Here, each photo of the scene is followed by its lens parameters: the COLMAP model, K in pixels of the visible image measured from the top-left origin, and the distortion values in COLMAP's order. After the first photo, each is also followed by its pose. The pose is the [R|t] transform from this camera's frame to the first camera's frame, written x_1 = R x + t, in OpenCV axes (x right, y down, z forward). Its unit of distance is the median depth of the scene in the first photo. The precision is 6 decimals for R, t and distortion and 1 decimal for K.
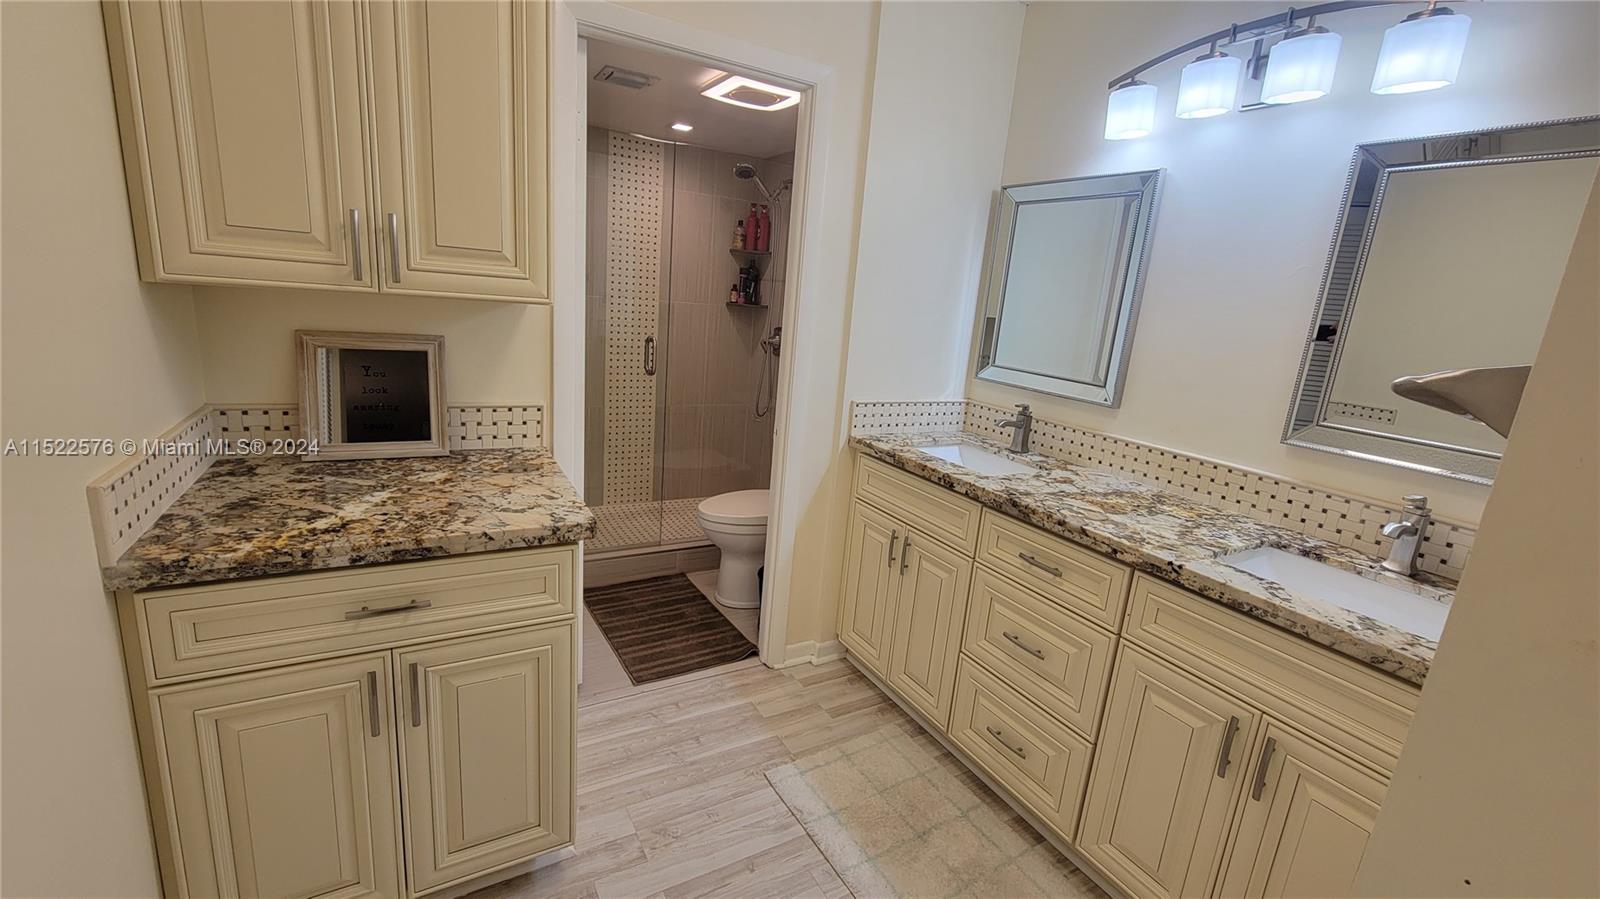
lens RADIAL K [[666.0, 0, 800.0], [0, 666.0, 449.5], [0, 0, 1]] dist [0.000512, 0.000094]
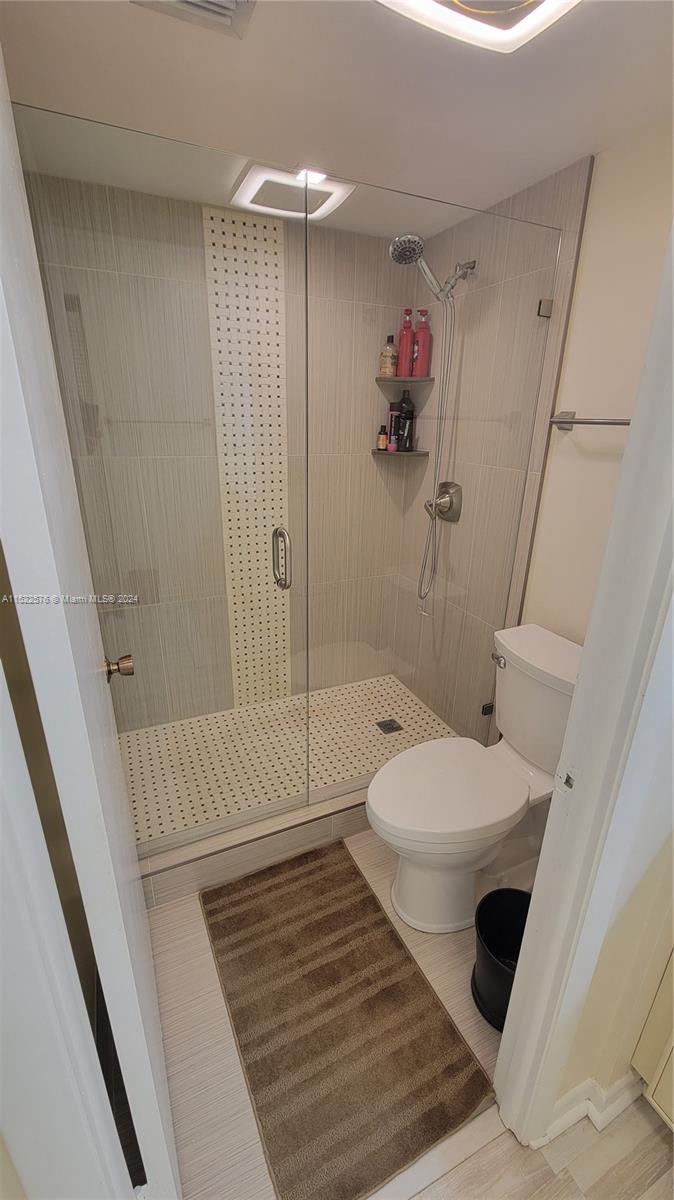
lens RADIAL K [[499.5, 0, 342.2], [0, 499.5, 599.5], [0, 0, 1]] dist [0.000512, 0.000094]
pose [[0.994225, -0.027823, -0.103647, -0.093633], [0.039894, 0.992416, 0.116275, -0.122244], [0.099626, -0.119738, 0.987794, 0.418312]]
